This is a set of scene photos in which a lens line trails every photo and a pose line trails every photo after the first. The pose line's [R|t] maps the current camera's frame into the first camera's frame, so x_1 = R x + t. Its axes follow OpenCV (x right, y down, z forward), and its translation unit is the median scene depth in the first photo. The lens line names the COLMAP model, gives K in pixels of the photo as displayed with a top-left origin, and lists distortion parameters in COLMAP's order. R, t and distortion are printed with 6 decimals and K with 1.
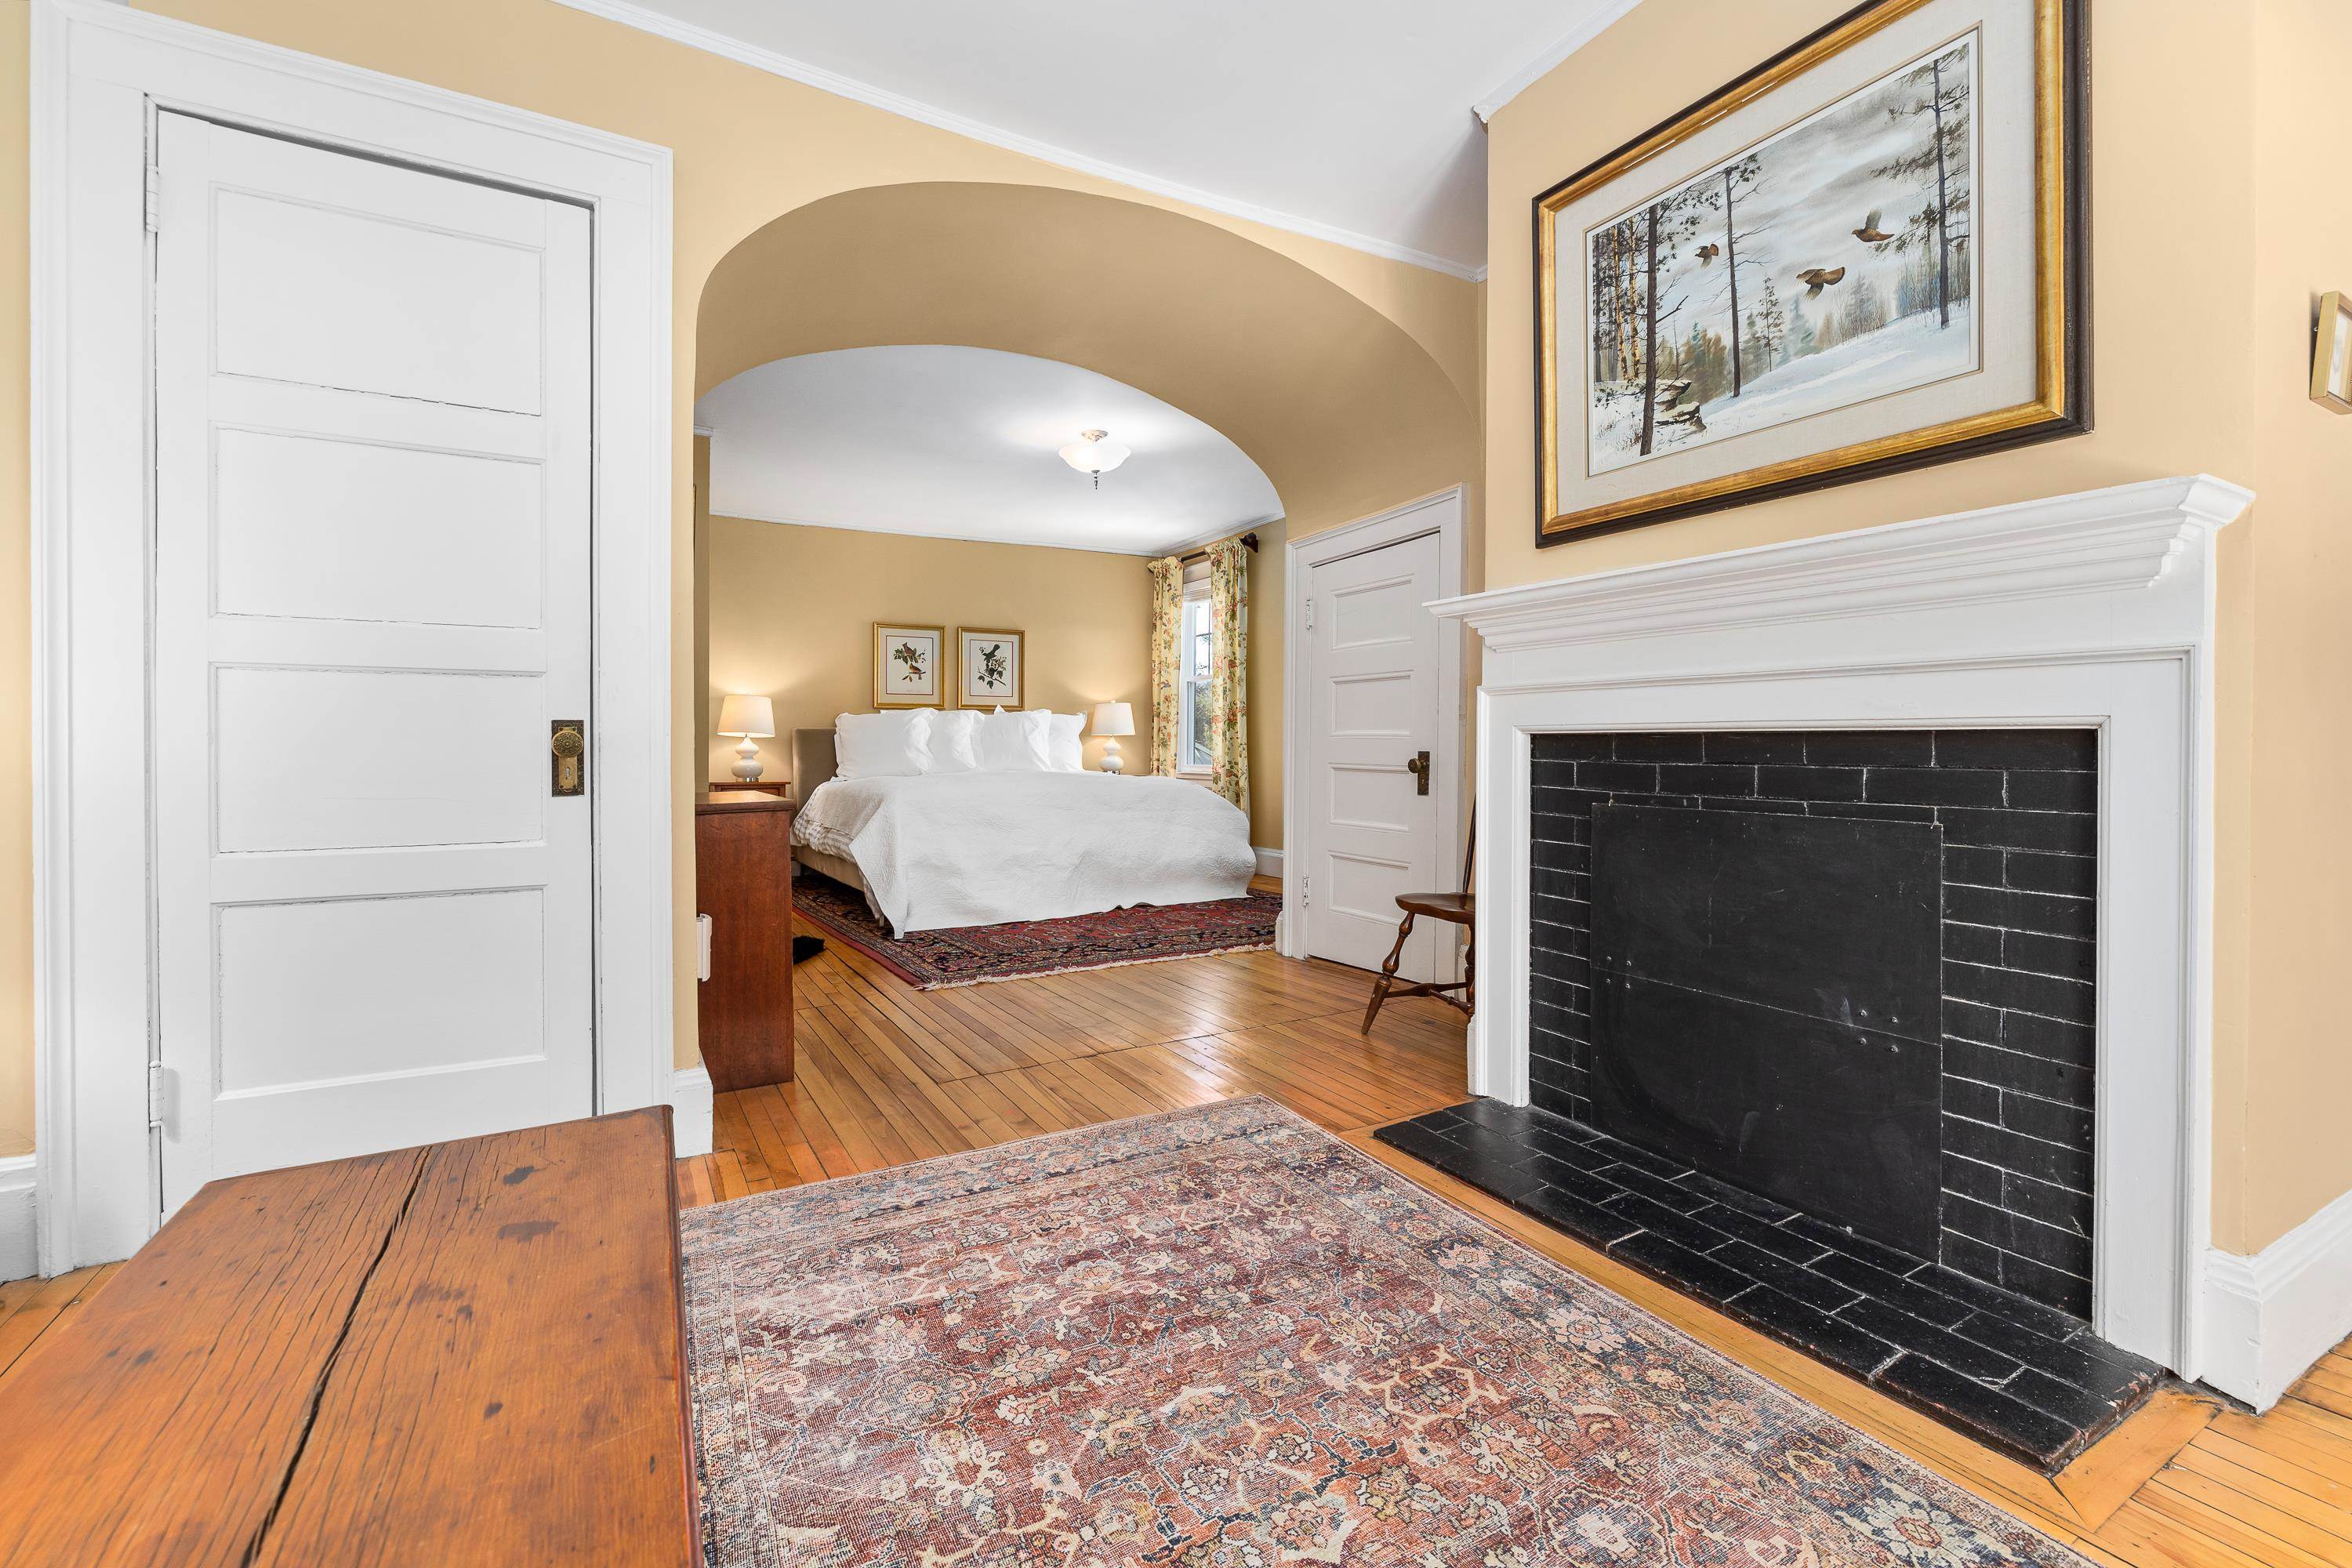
lens RADIAL K [[1047.0, 0, 1181.1], [0, 1047.0, 760.1], [0, 0, 1]] dist [-0.004005, -0.000073]
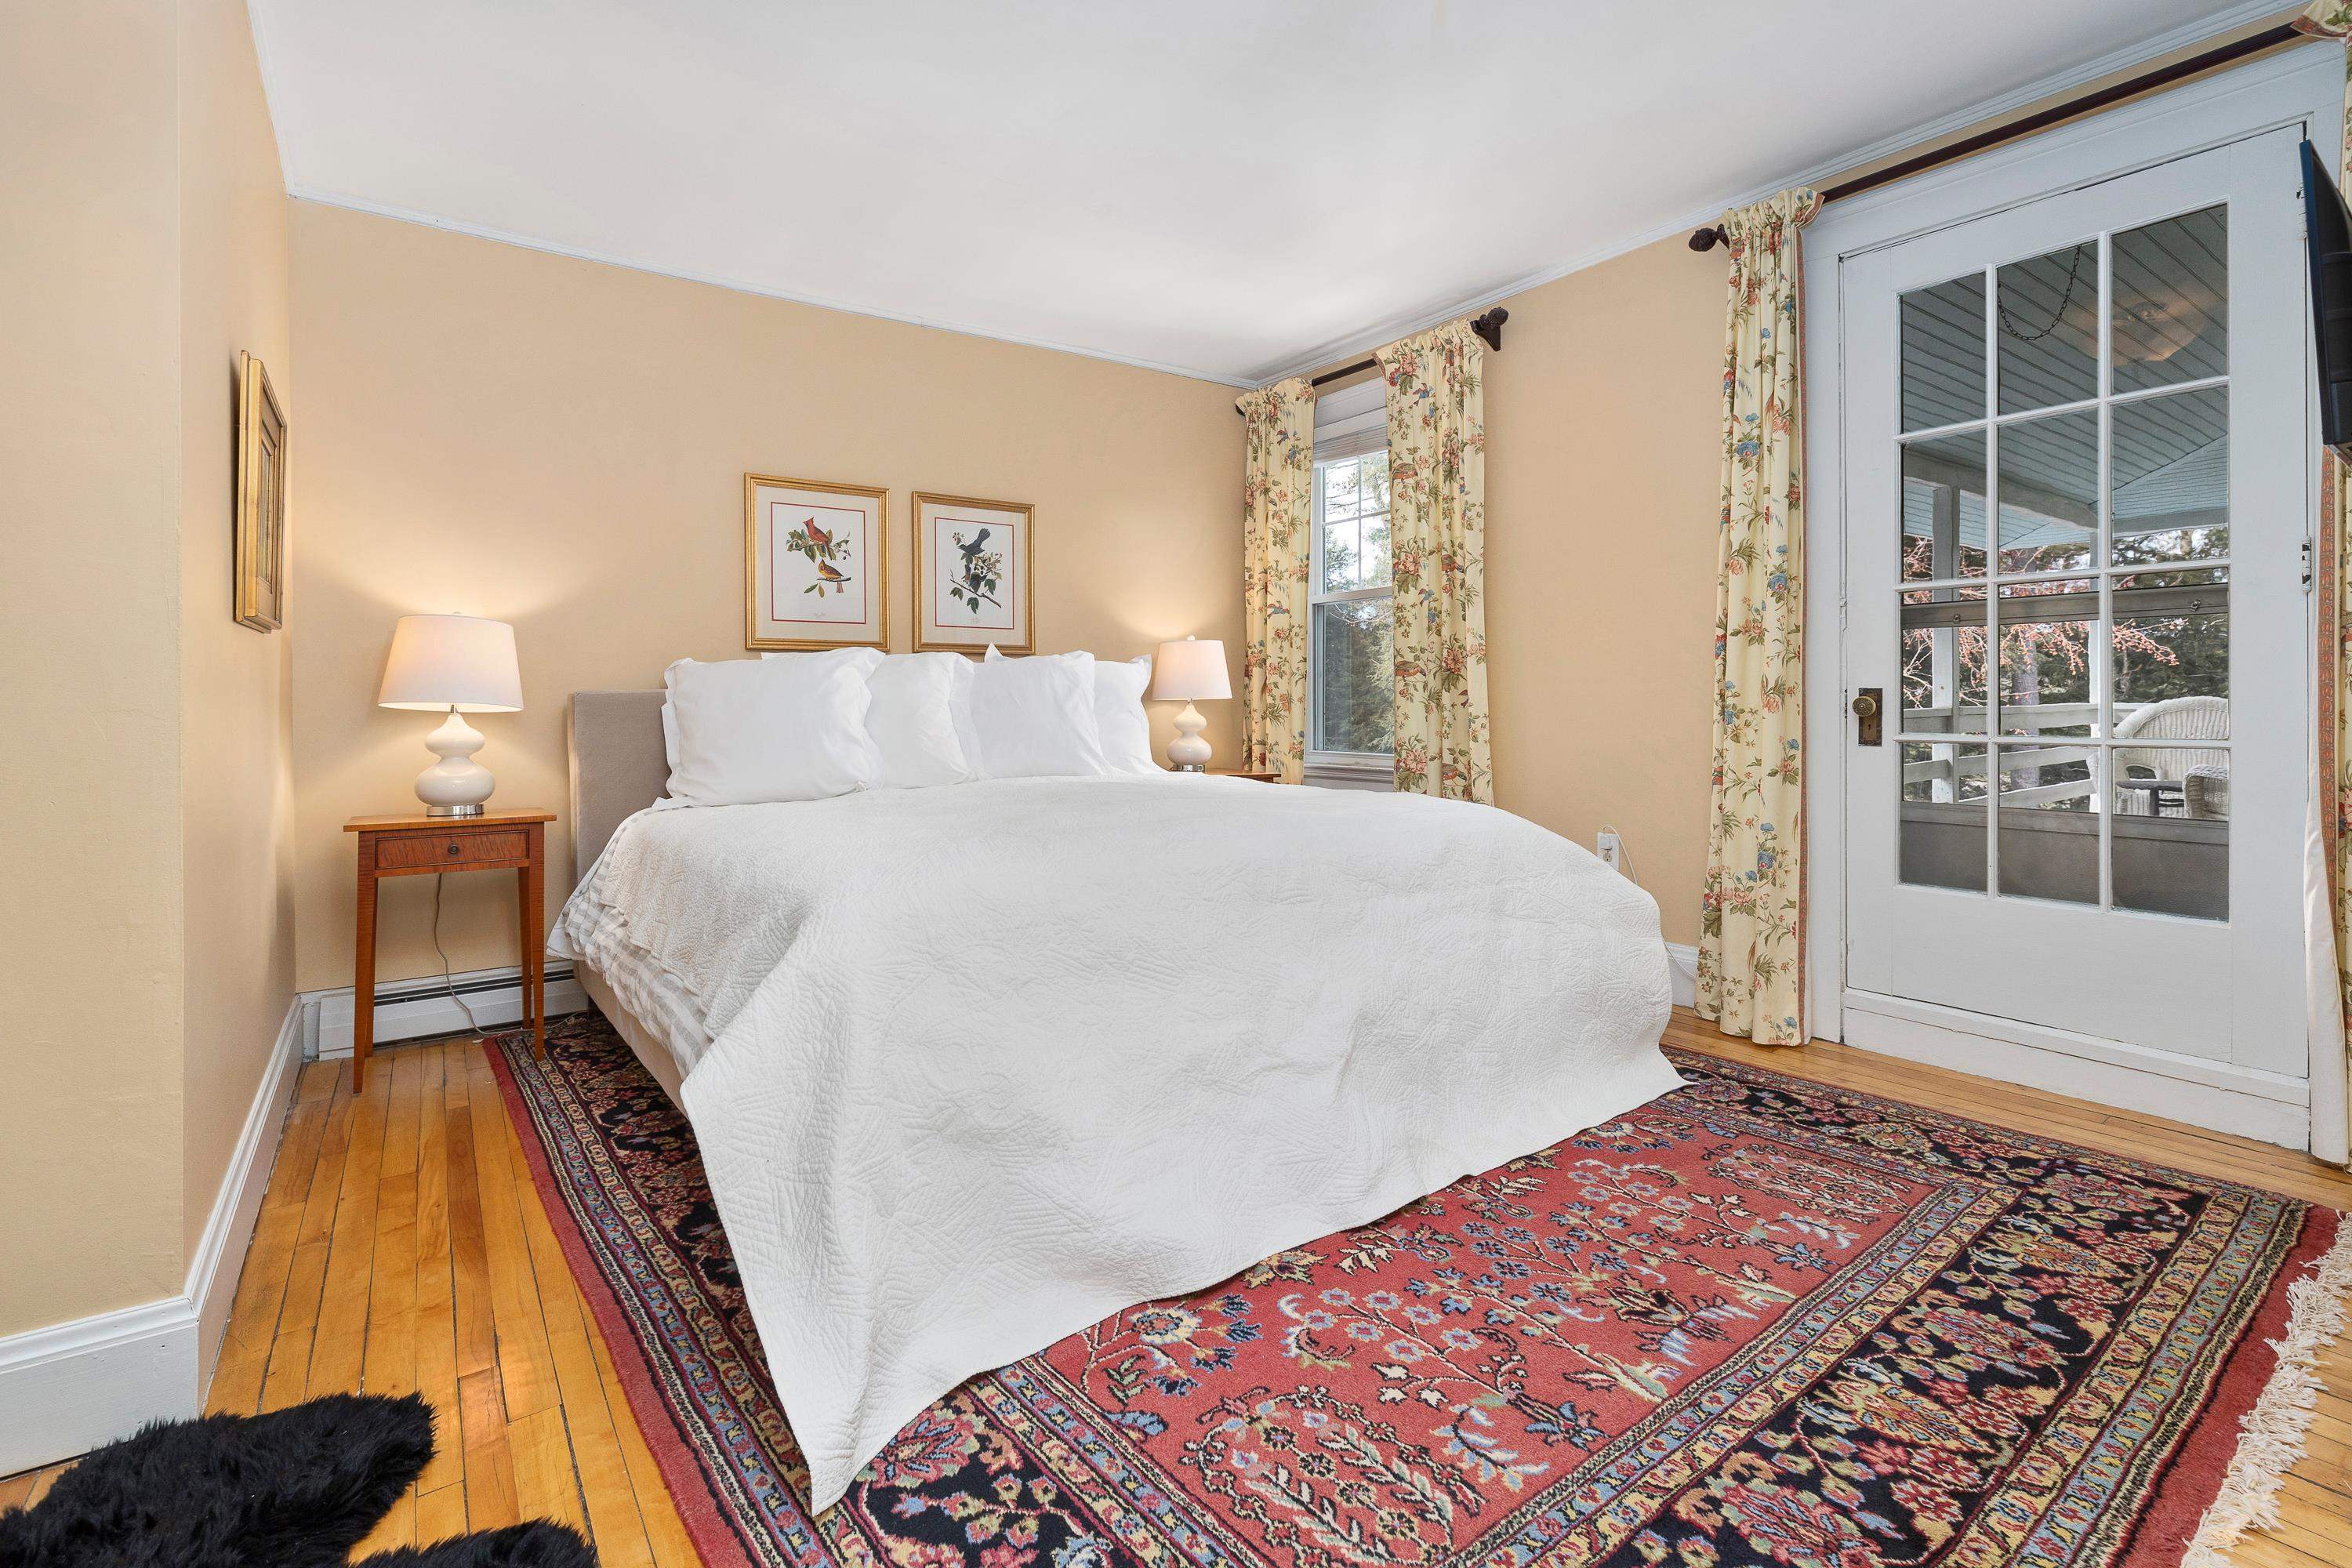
lens RADIAL K [[1047.0, 0, 1139.2], [0, 1047.0, 714.8], [0, 0, 1]] dist [-0.004005, -0.000073]
pose [[0.995540, -0.008280, 0.093971, -0.151101], [0.008411, 0.999964, -0.001001, -0.016250], [-0.093959, 0.001787, 0.995574, 0.476413]]
